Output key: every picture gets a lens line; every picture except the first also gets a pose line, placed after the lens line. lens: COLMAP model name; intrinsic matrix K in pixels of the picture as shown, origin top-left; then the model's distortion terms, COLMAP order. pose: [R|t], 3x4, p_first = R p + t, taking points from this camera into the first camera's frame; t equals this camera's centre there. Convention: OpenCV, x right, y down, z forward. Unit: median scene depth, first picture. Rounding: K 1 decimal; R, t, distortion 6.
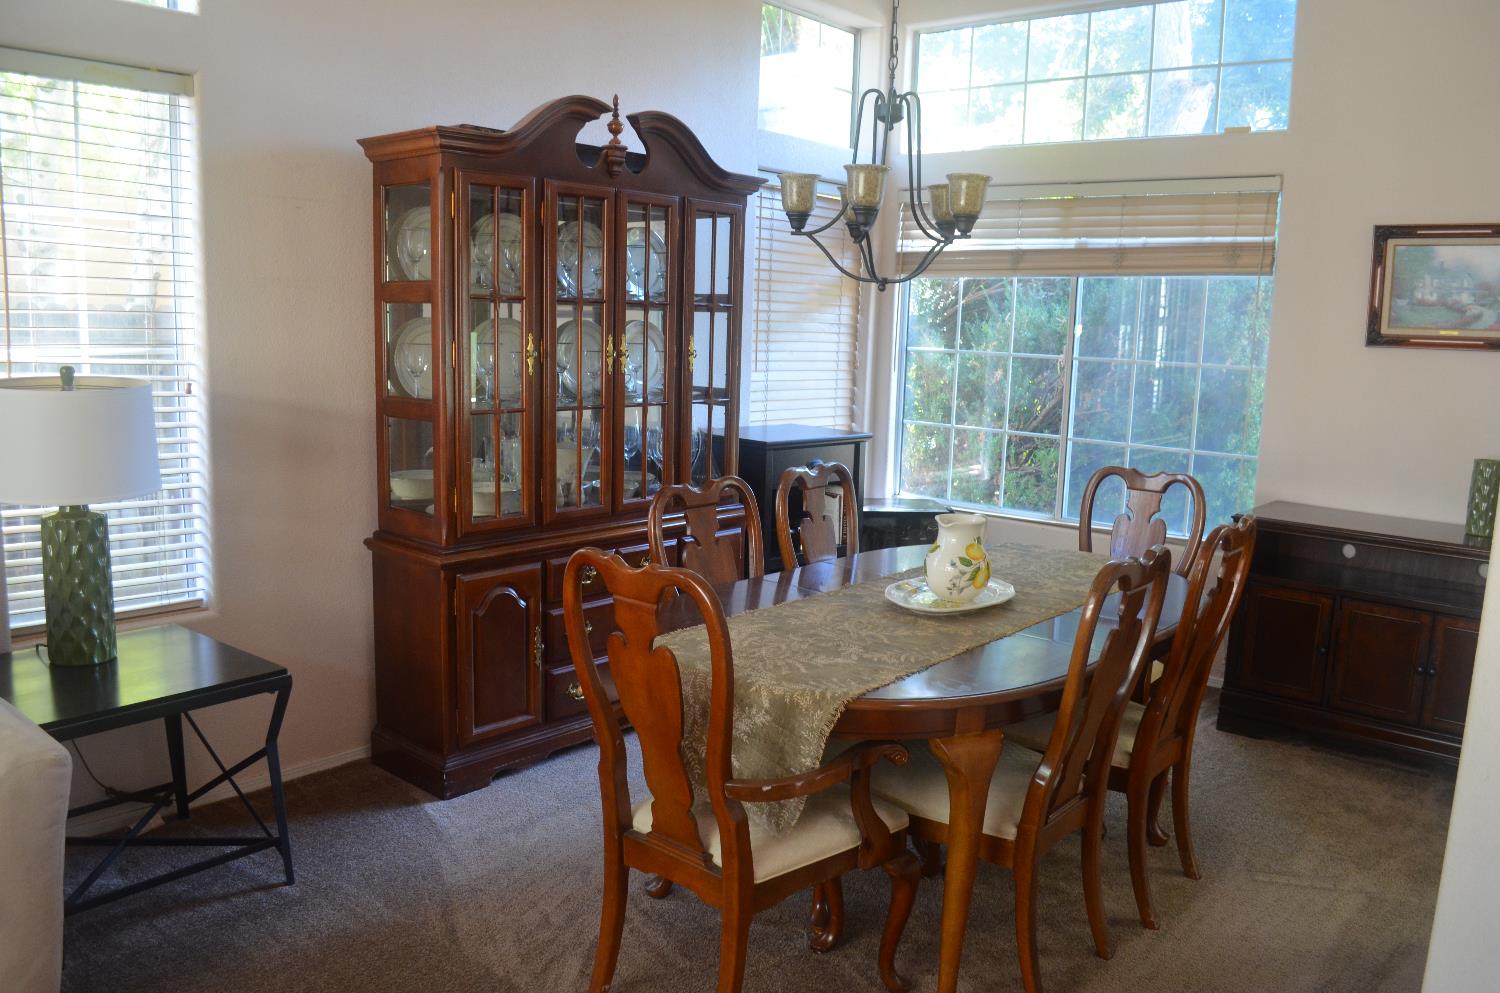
lens RADIAL K [[1176.8, 0, 752.0], [0, 1176.8, 513.2], [0, 0, 1]] dist [-0.078838, 0.010191]
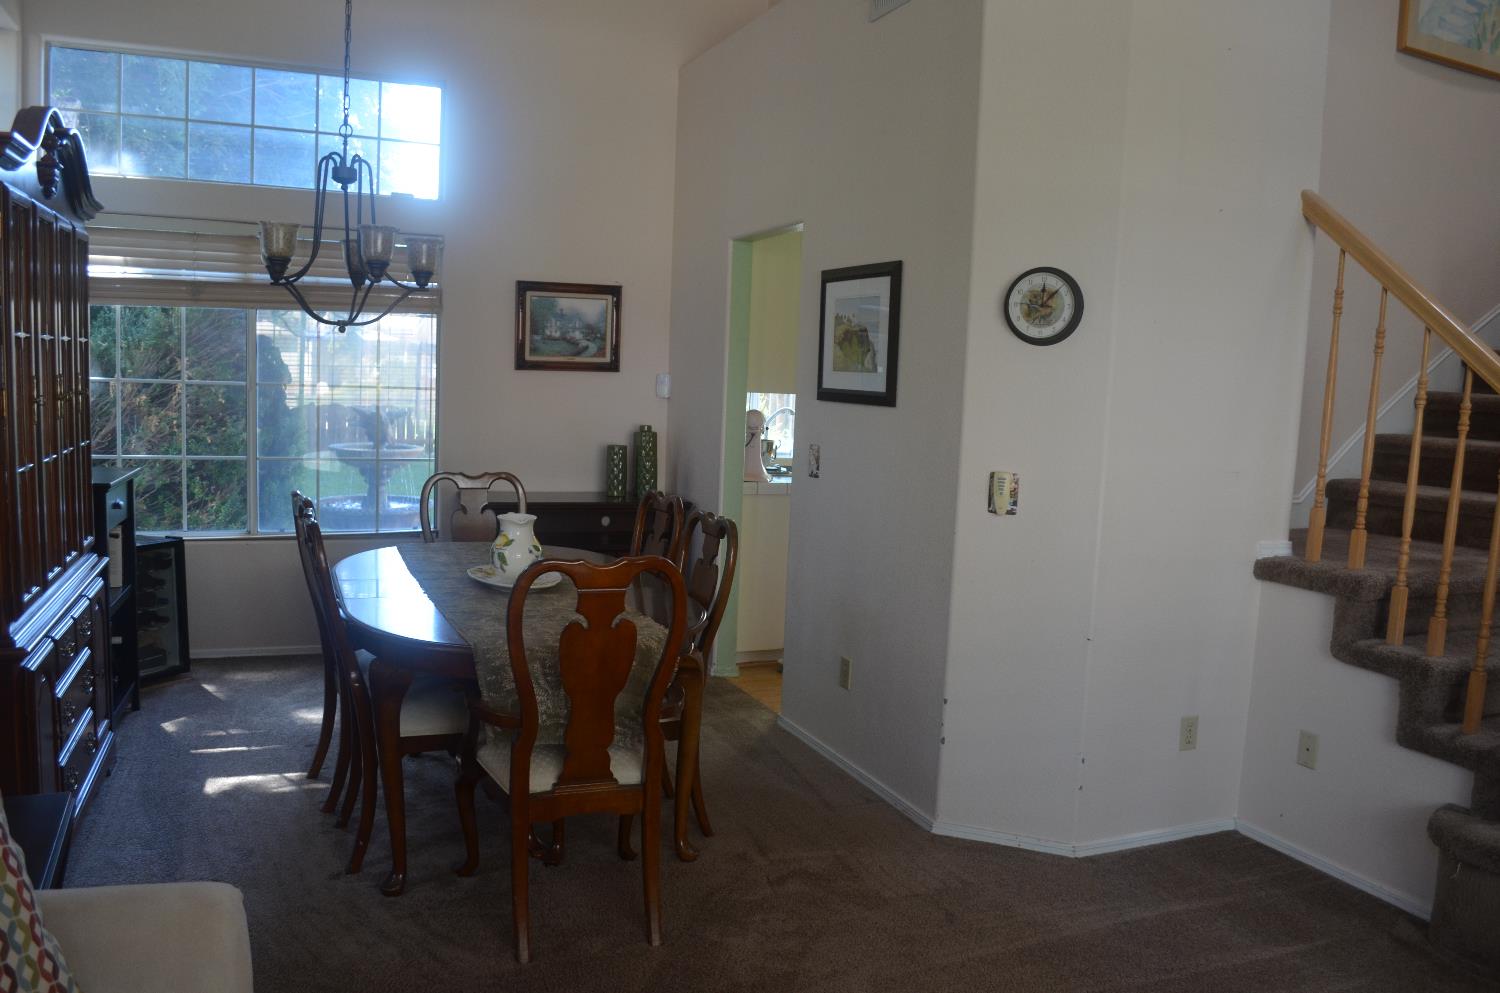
lens RADIAL K [[1176.8, 0, 752.0], [0, 1176.8, 513.2], [0, 0, 1]] dist [-0.078838, 0.010191]
pose [[0.463727, -0.116346, 0.878306, -0.656339], [0.121066, 0.990362, 0.067269, -0.043300], [-0.877667, 0.075139, 0.473343, 0.137563]]
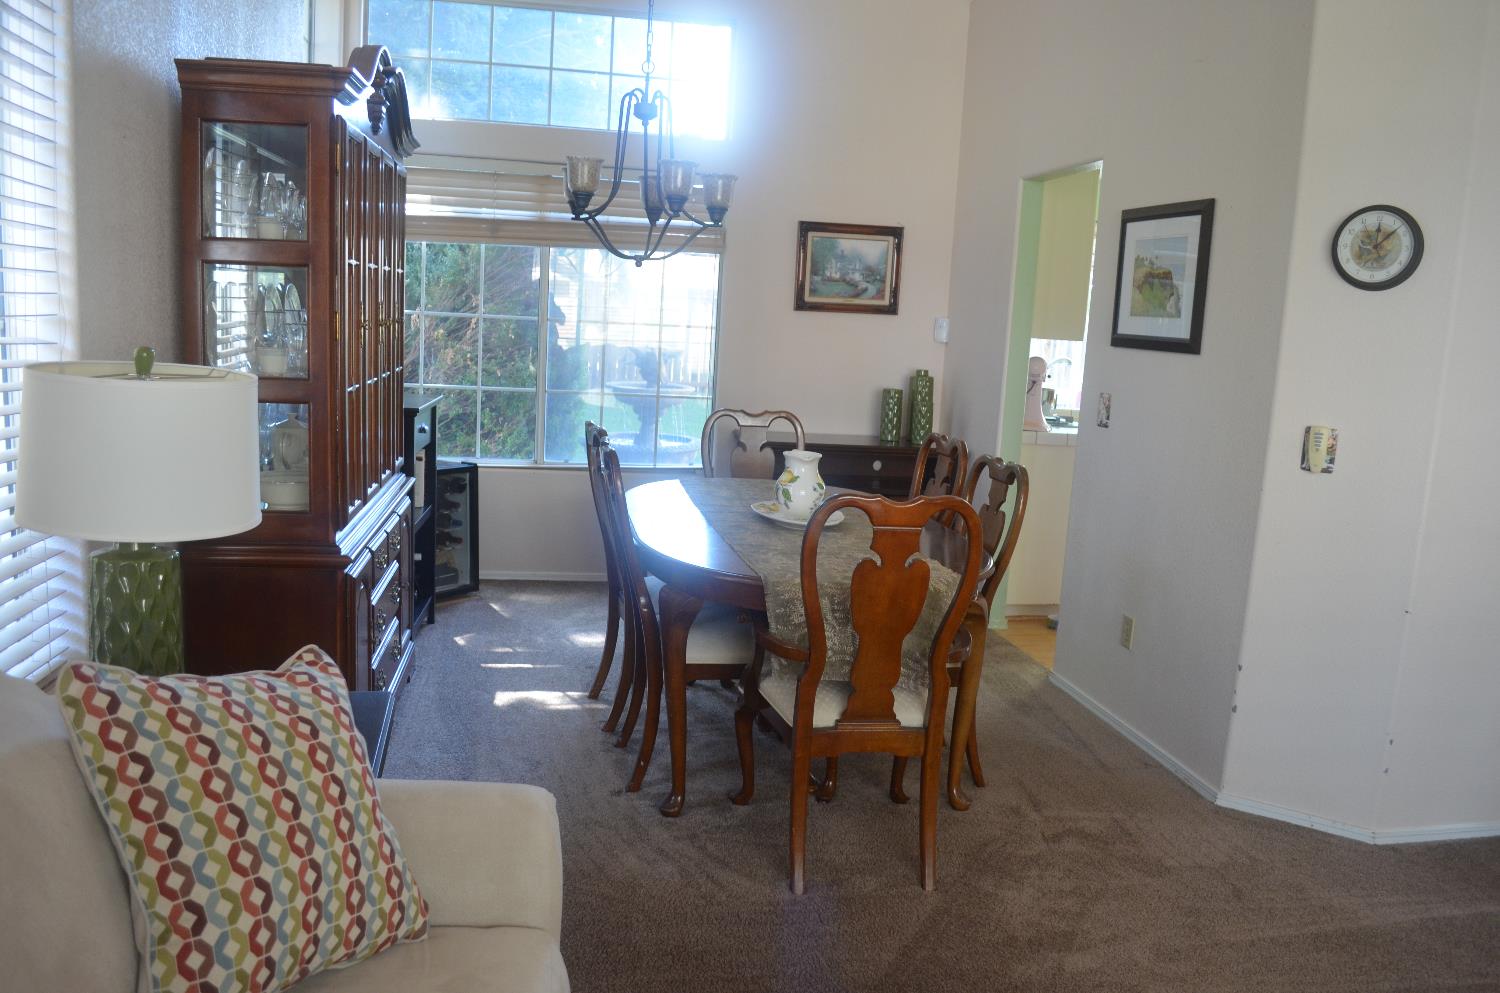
lens RADIAL K [[1176.8, 0, 752.0], [0, 1176.8, 513.2], [0, 0, 1]] dist [-0.078838, 0.010191]
pose [[0.642438, -0.125388, 0.756010, -0.664238], [0.092151, 0.992005, 0.086222, -0.037532], [-0.760777, 0.014275, 0.648857, 0.169756]]
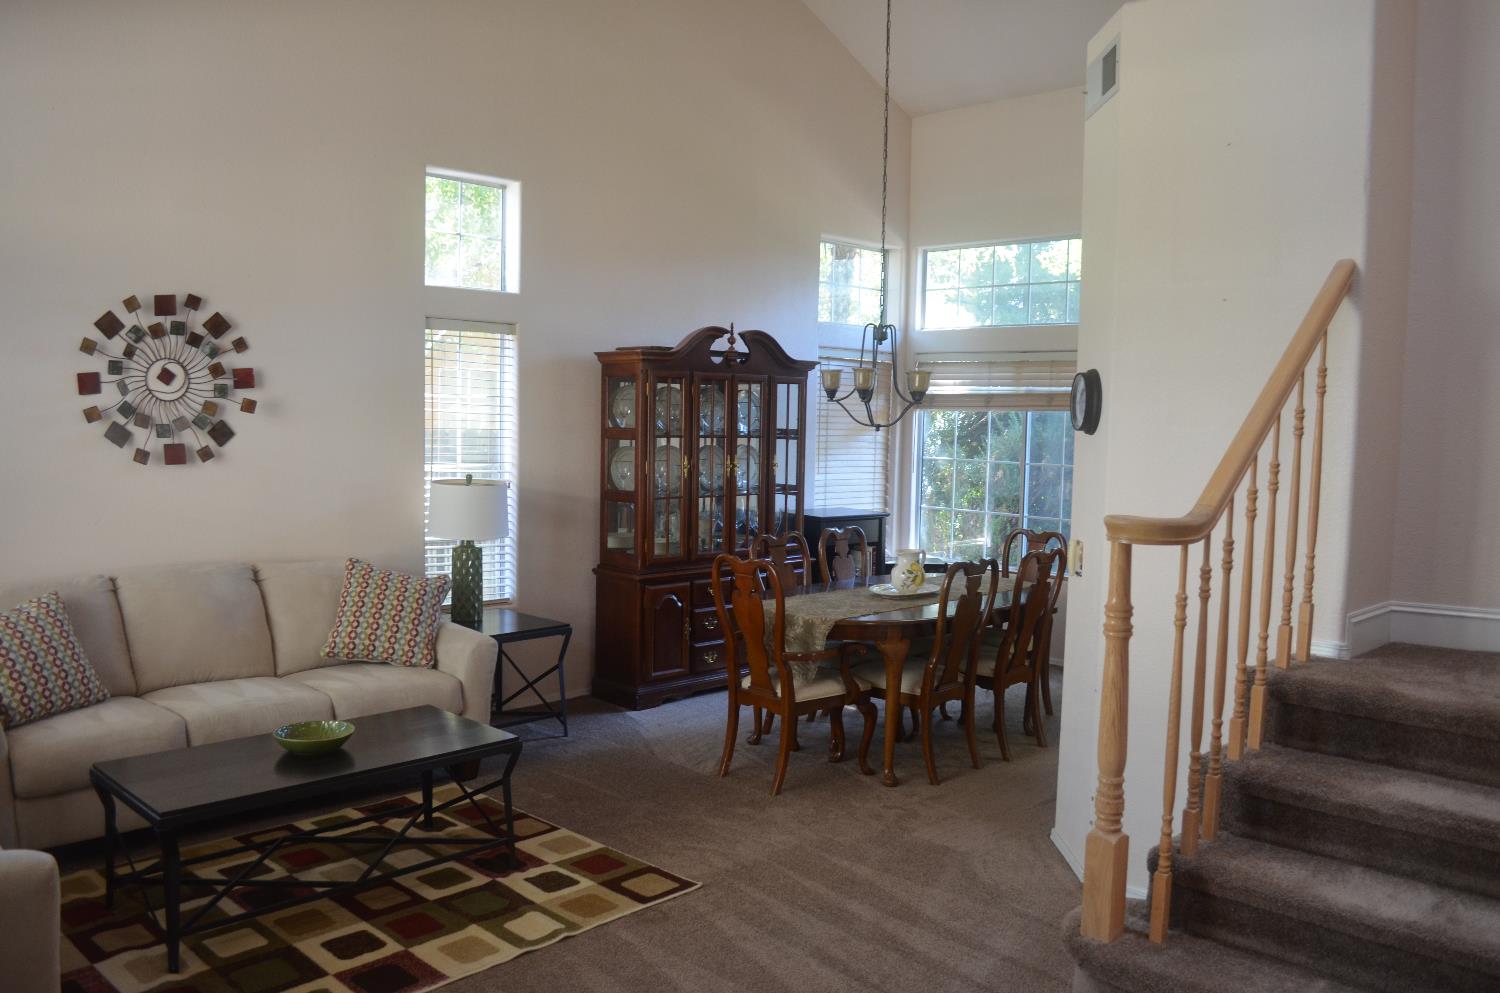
lens RADIAL K [[1176.8, 0, 752.0], [0, 1176.8, 513.2], [0, 0, 1]] dist [-0.078838, 0.010191]
pose [[0.996304, -0.002845, -0.085854, 0.068164], [-0.004158, 0.996682, -0.081286, 0.081382], [0.085800, 0.081343, 0.992986, -0.769235]]
